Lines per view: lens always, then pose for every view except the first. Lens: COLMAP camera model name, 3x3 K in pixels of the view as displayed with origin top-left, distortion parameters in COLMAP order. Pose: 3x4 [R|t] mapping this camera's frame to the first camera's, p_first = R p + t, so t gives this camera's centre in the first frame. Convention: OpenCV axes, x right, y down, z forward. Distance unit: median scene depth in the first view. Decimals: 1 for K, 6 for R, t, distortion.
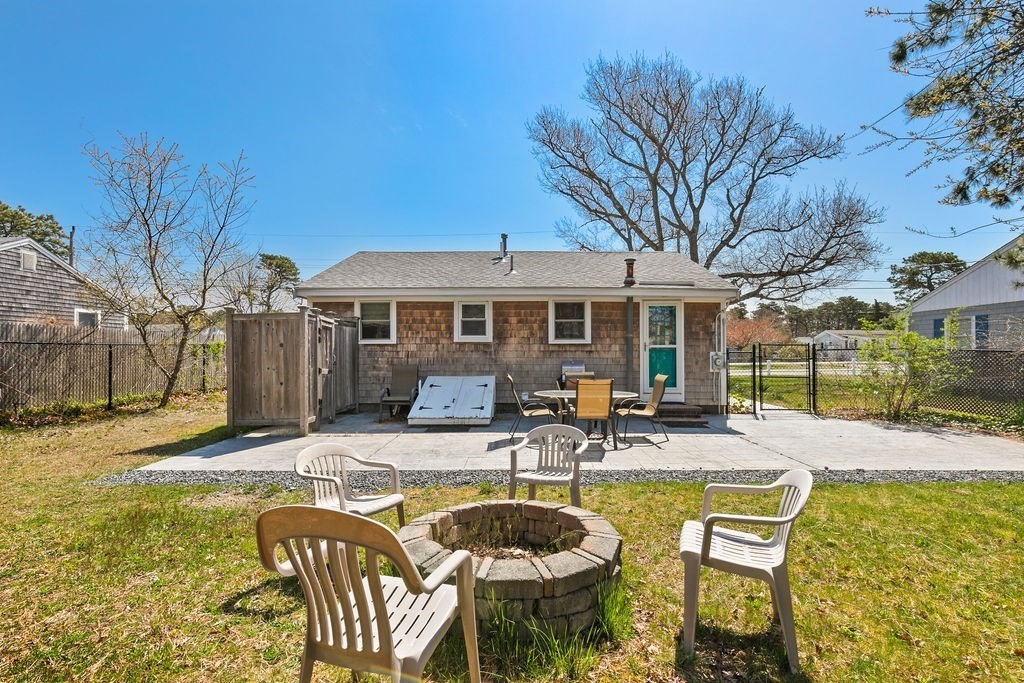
lens RADIAL K [[465.6, 0, 518.0], [0, 465.6, 348.8], [0, 0, 1]] dist [0.005761, -0.003589]
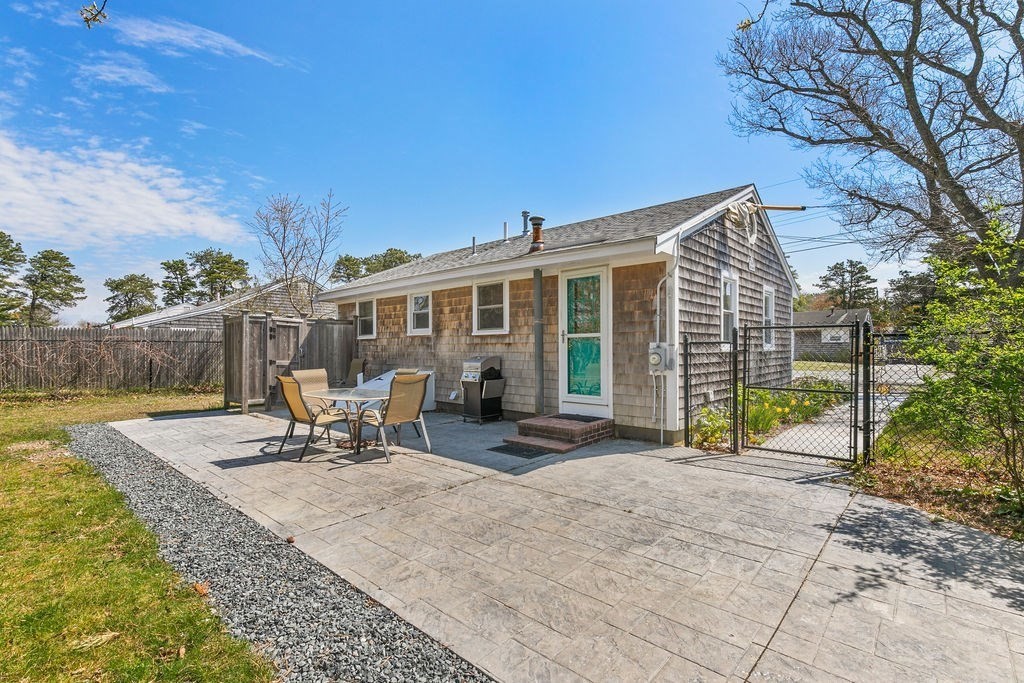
lens RADIAL K [[465.6, 0, 510.9], [0, 465.6, 346.5], [0, 0, 1]] dist [0.005761, -0.003589]
pose [[0.749899, -0.006891, -0.661517, 0.679950], [0.012143, 0.999921, 0.003349, 0.007504], [0.661441, -0.010544, 0.749923, 0.407773]]
